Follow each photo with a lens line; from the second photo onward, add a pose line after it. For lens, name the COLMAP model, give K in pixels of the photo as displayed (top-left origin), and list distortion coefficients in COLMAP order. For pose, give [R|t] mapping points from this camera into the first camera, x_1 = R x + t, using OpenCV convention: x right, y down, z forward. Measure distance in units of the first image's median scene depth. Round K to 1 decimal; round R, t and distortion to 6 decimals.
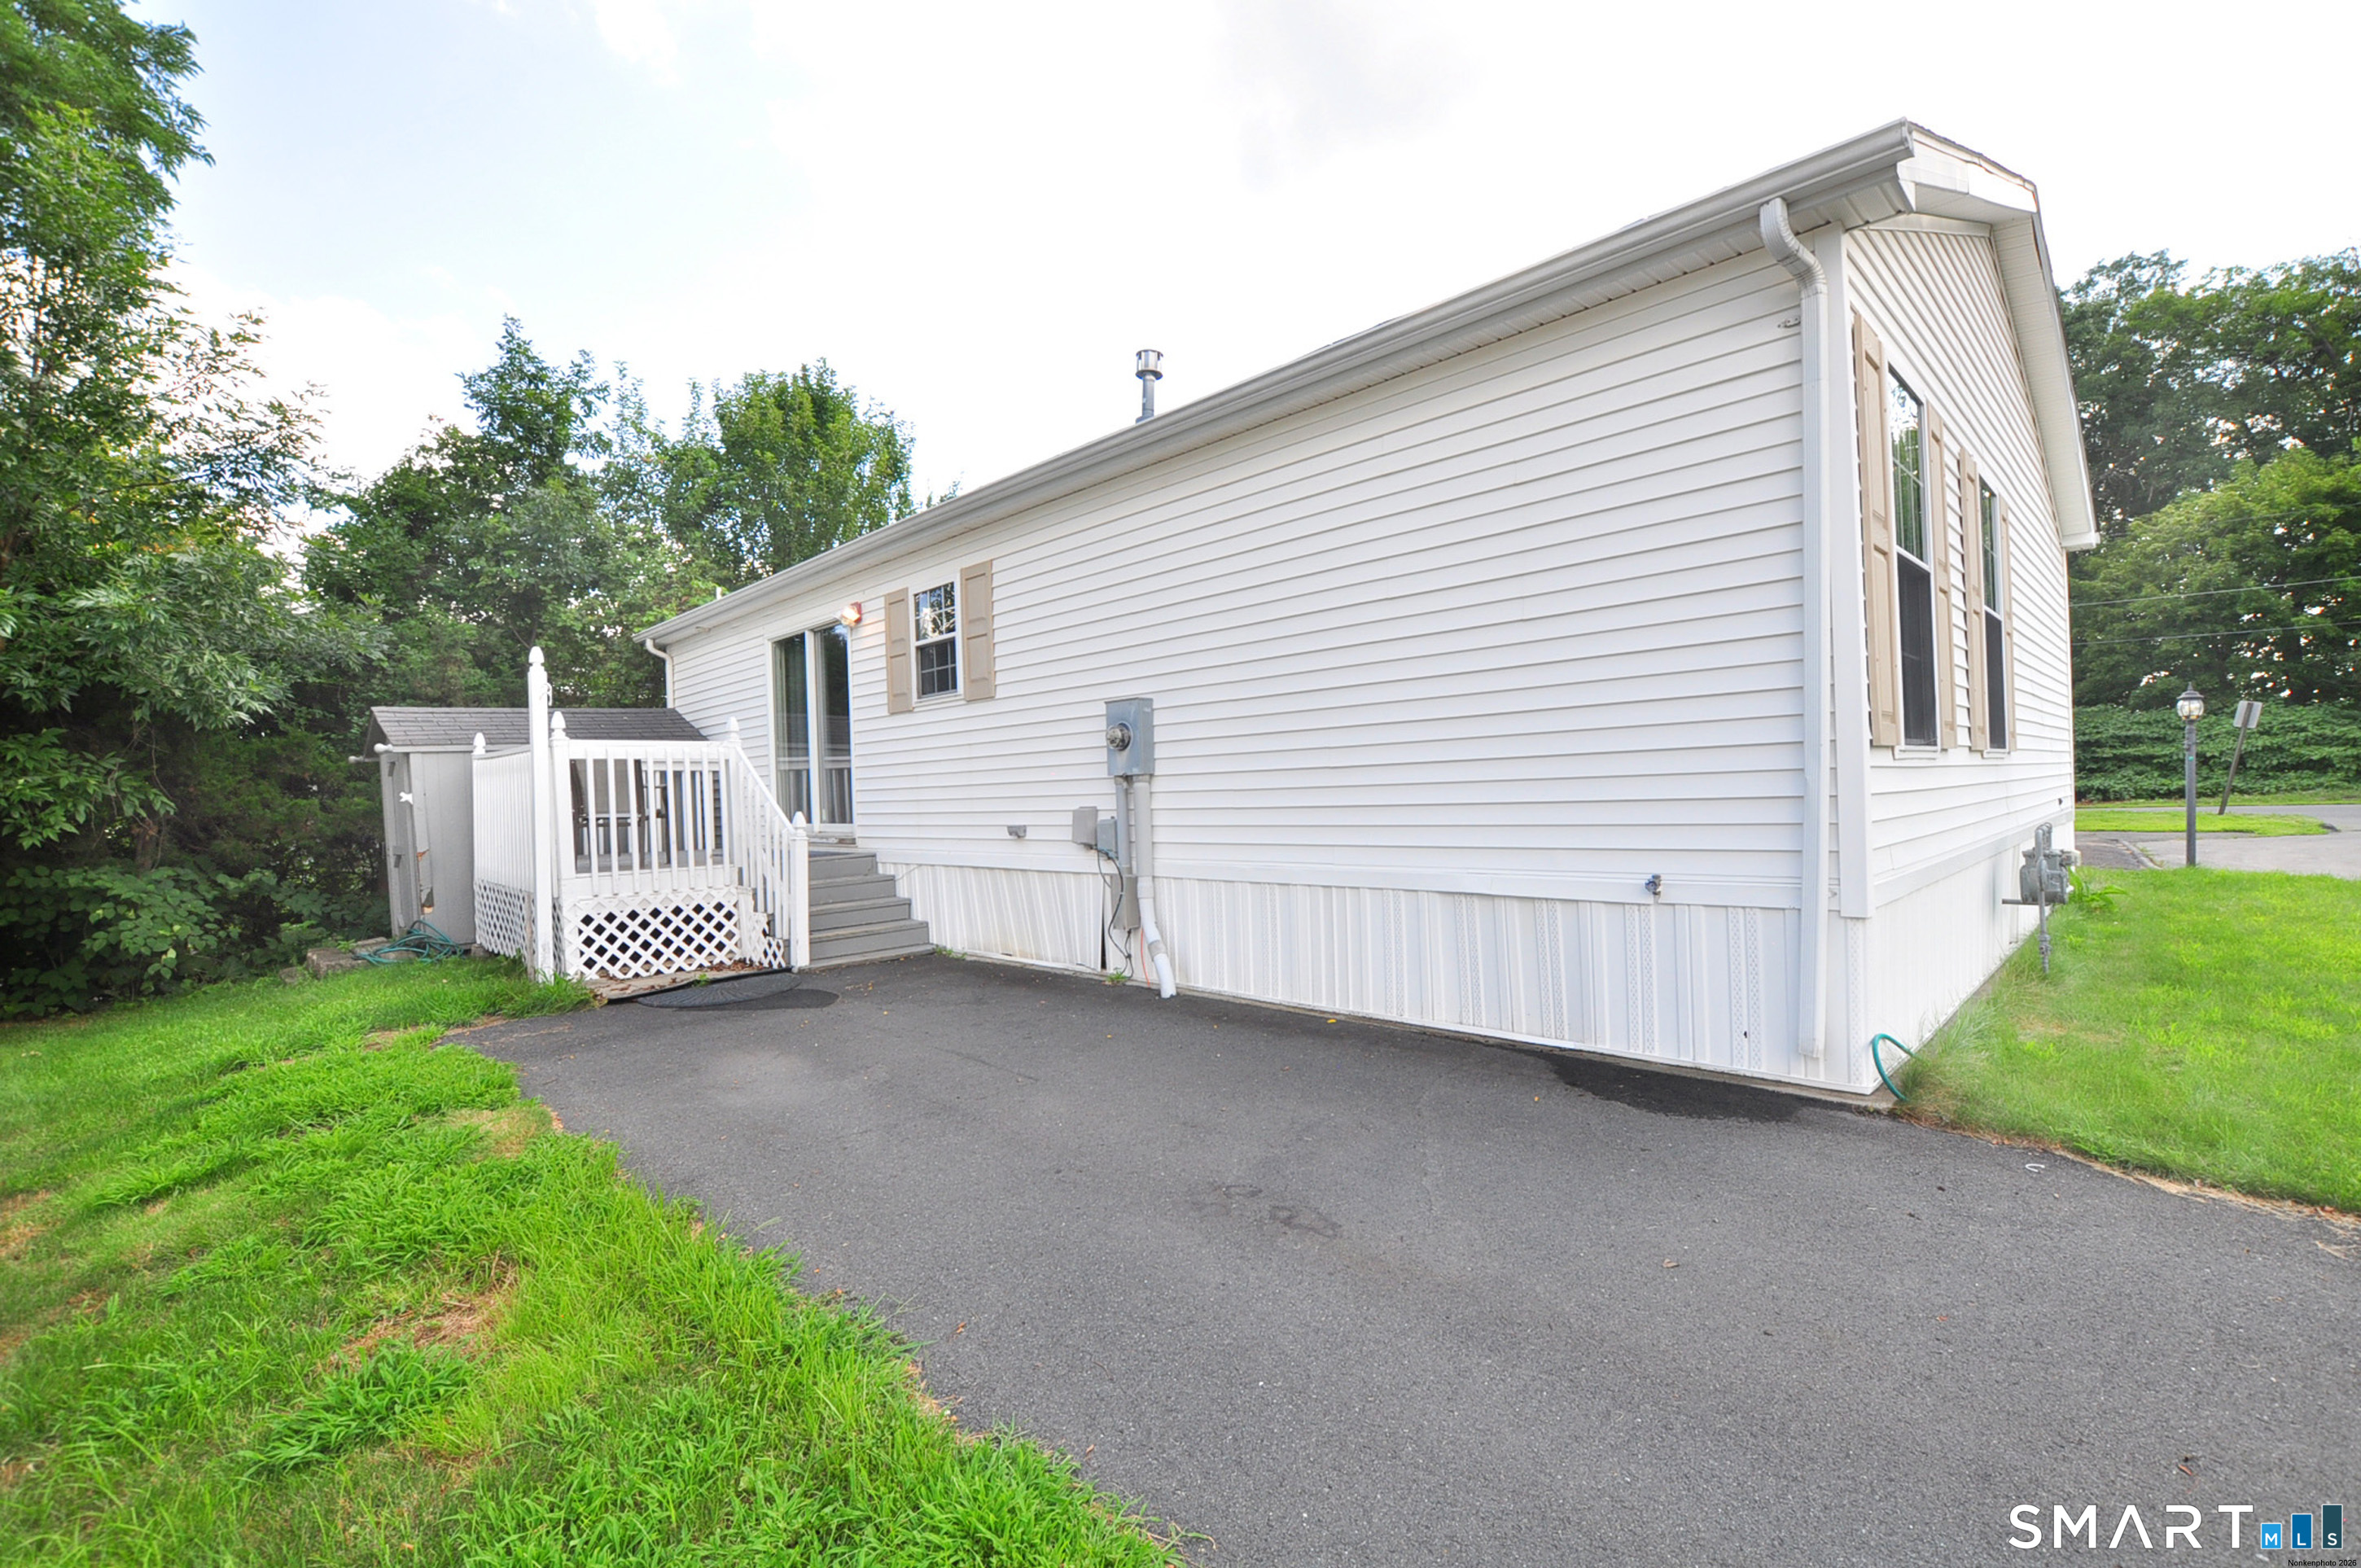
lens RADIAL K [[1040.4, 0, 1181.6], [0, 1040.4, 796.7], [0, 0, 1]] dist [-0.023350, -0.000190]
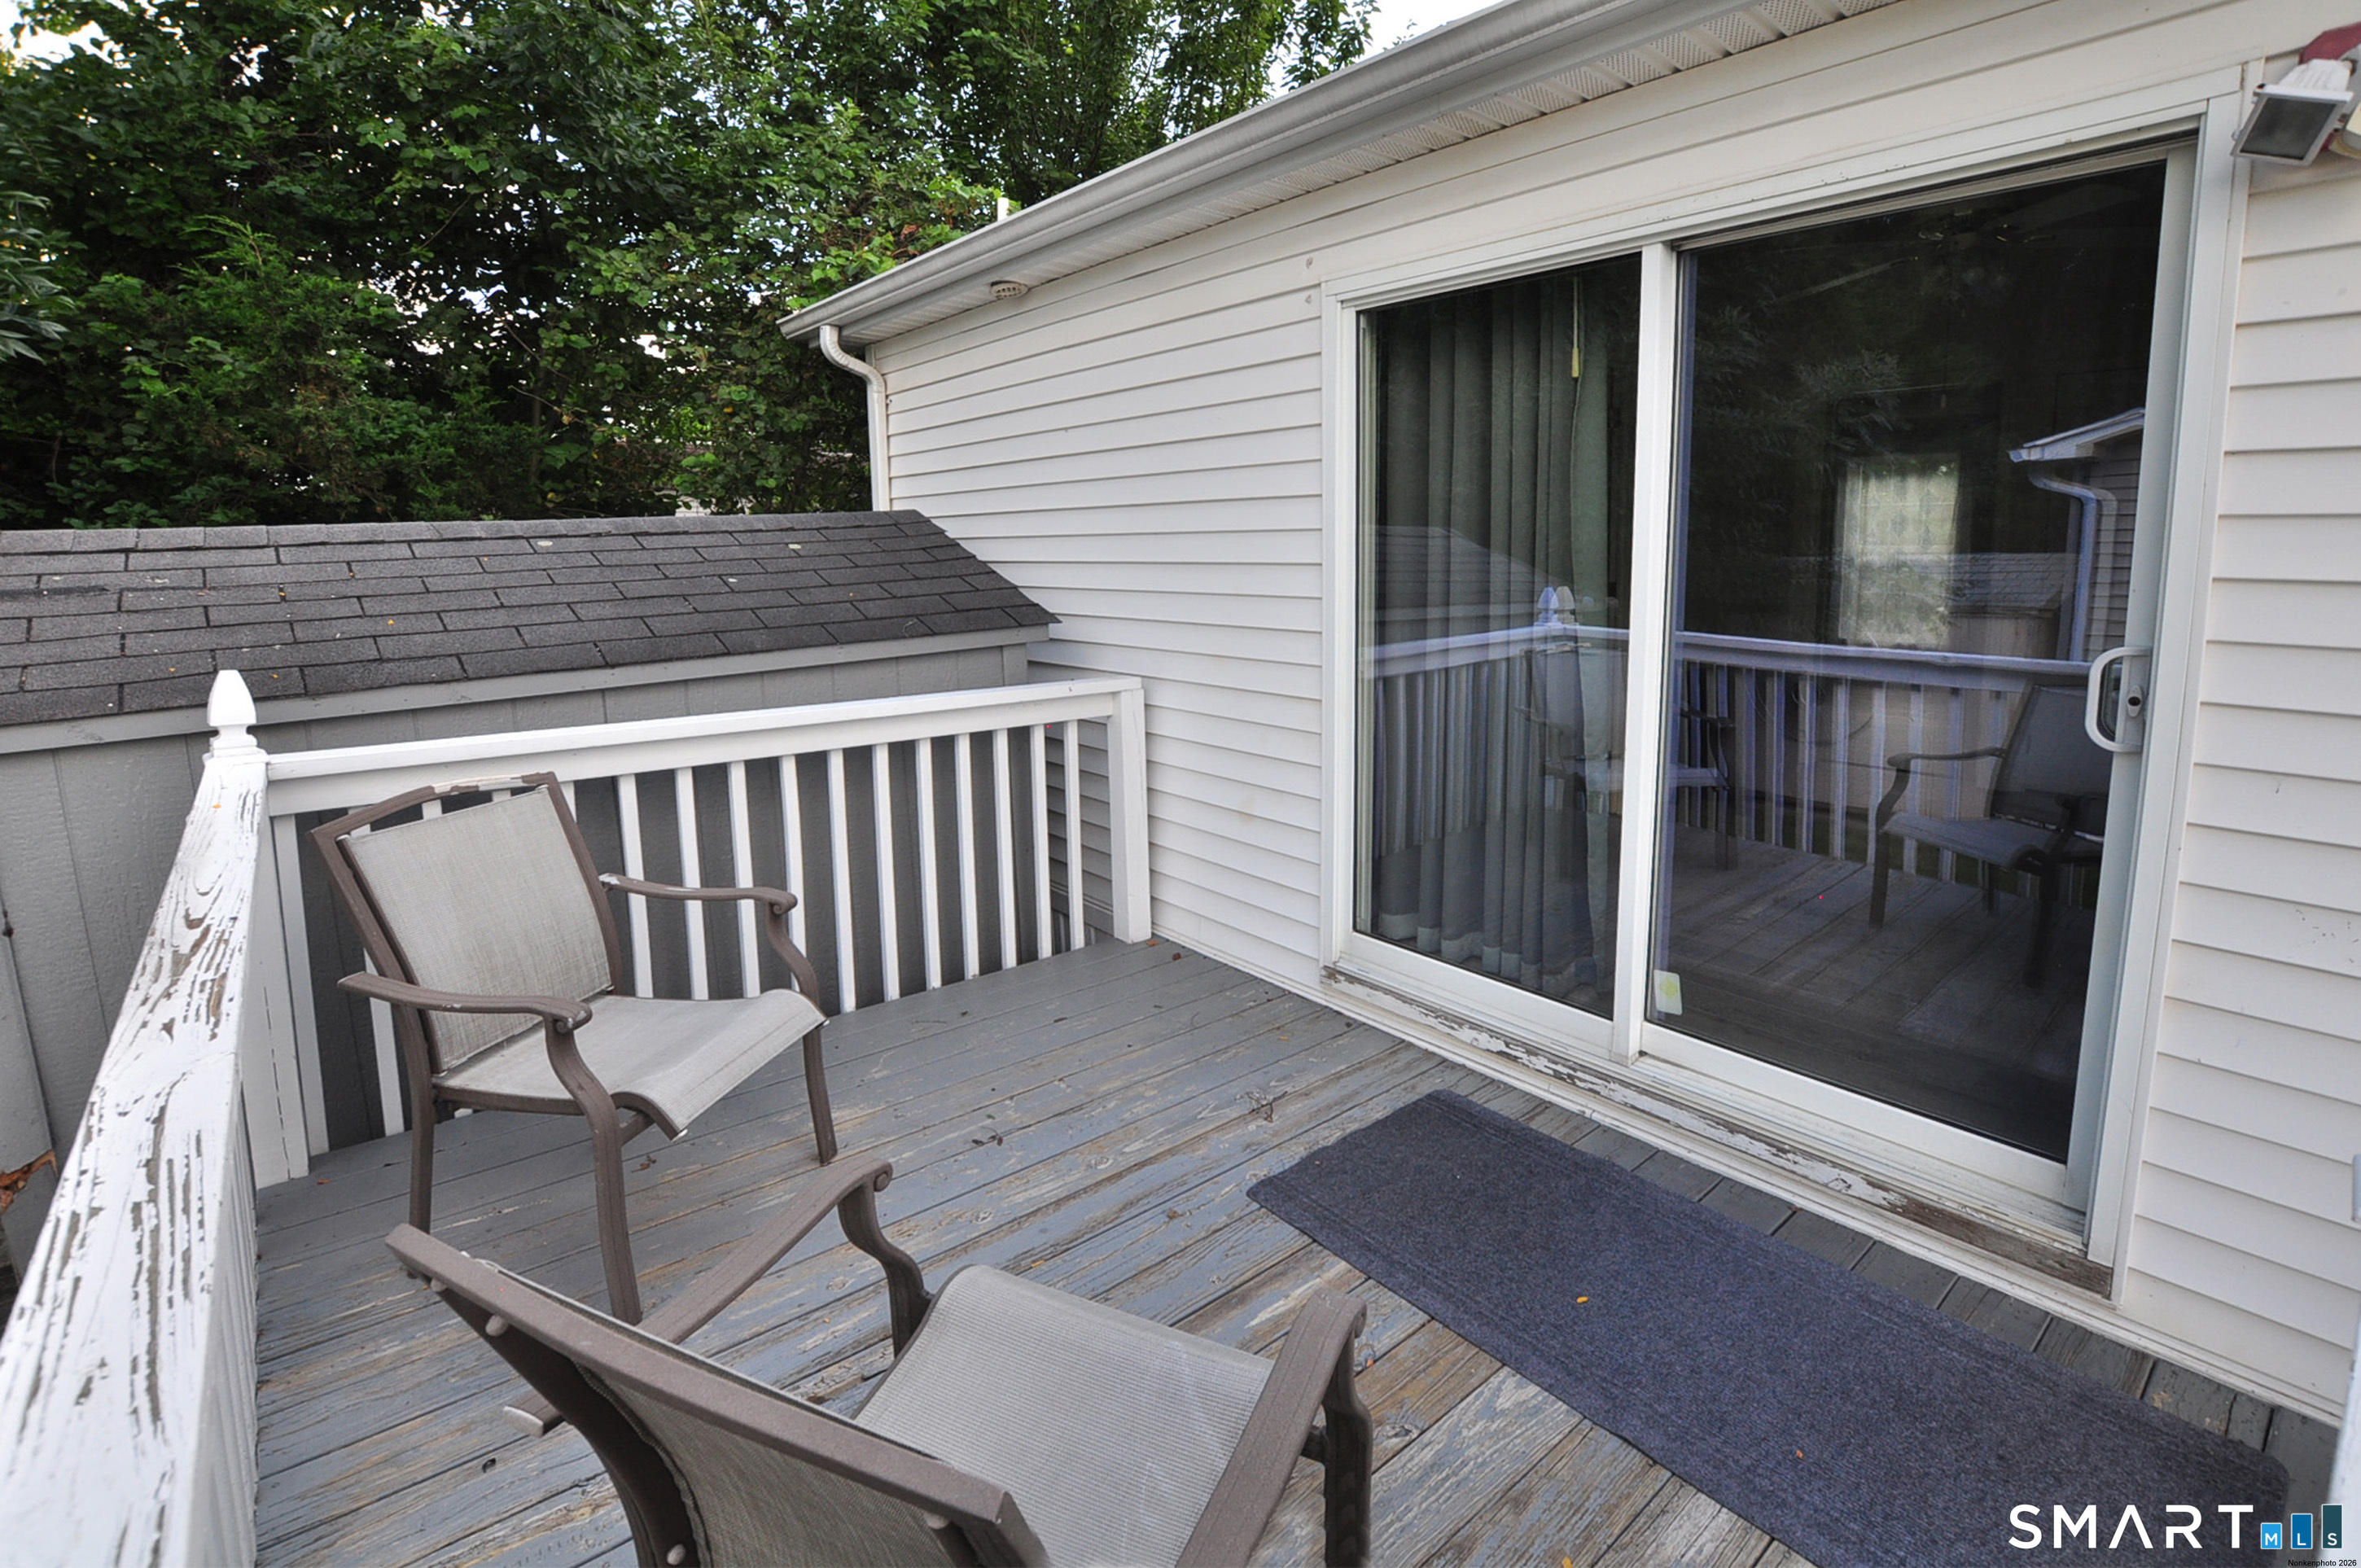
lens RADIAL K [[1040.4, 0, 1166.2], [0, 1040.4, 763.0], [0, 0, 1]] dist [-0.023350, -0.000190]
pose [[0.997531, 0.039629, -0.057982, -0.369730], [-0.027398, 0.979764, 0.198274, -0.070272], [0.064666, -0.196196, 0.978430, 0.600175]]
